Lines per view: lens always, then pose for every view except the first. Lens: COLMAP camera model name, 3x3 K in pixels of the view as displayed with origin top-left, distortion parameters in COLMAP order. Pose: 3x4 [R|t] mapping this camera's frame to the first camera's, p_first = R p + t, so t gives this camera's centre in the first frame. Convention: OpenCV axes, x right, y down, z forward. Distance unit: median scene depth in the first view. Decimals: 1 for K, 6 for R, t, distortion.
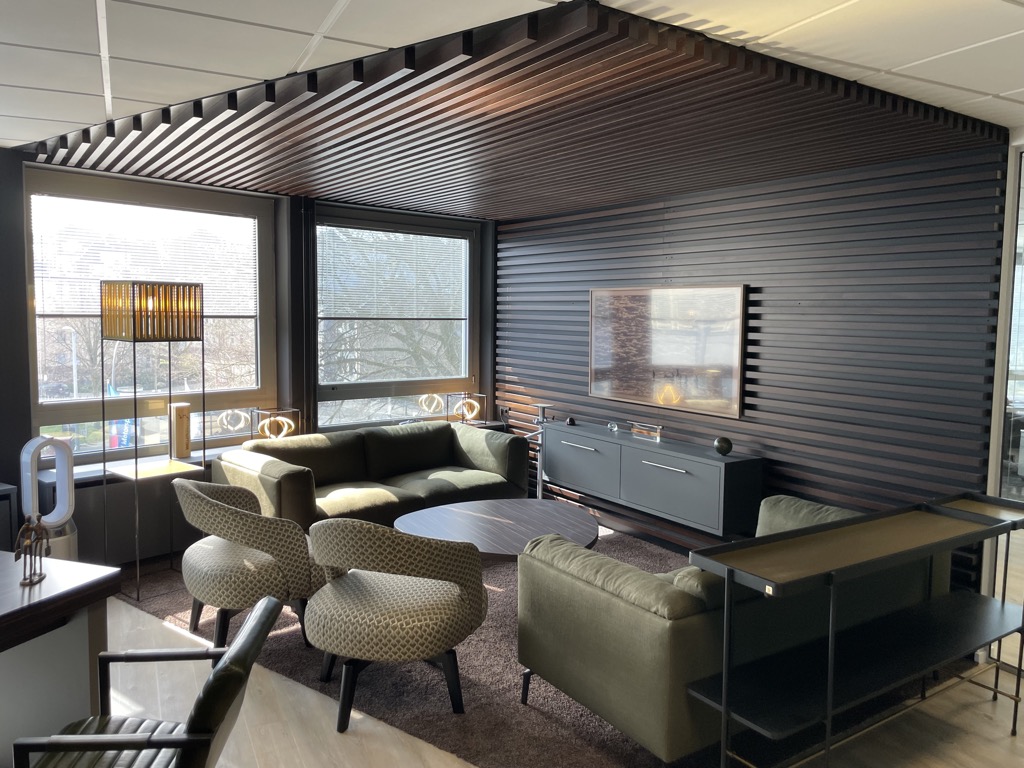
lens RADIAL K [[773.5, 0, 516.1], [0, 773.5, 375.2], [0, 0, 1]] dist [0.057374, -0.060819]
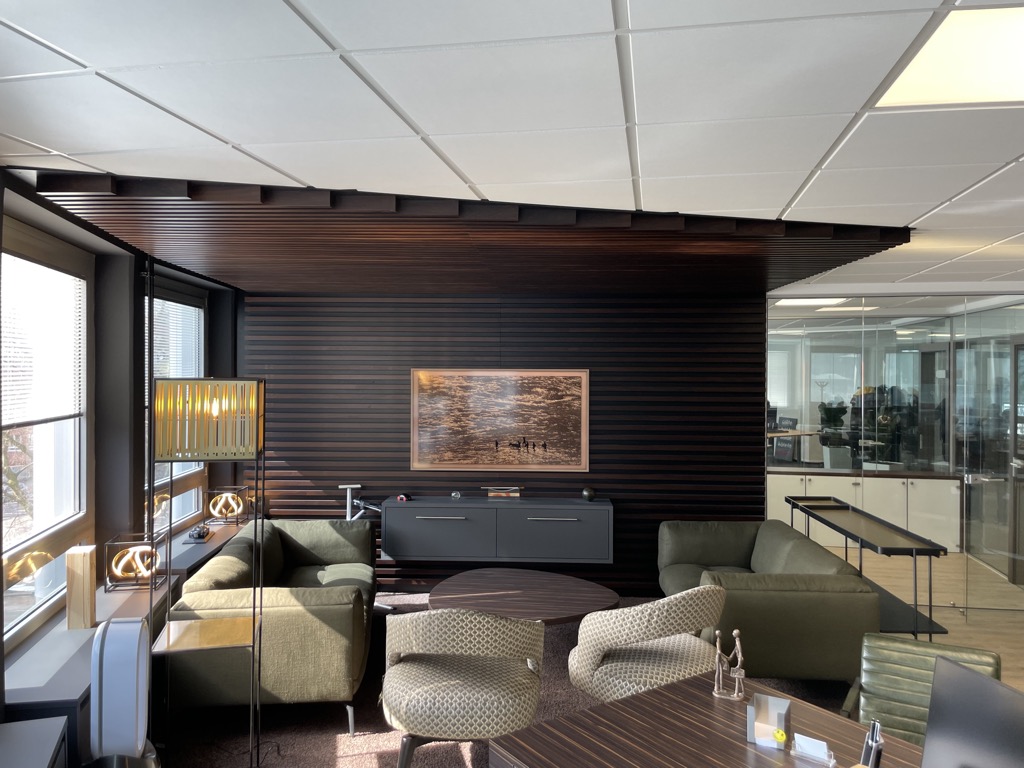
lens RADIAL K [[773.5, 0, 512.4], [0, 773.5, 377.2], [0, 0, 1]] dist [0.057374, -0.060819]
pose [[0.601576, -0.020473, 0.798553, -0.670402], [0.071107, 0.997076, -0.028004, -0.060820], [-0.795644, 0.073629, 0.601273, 0.255965]]
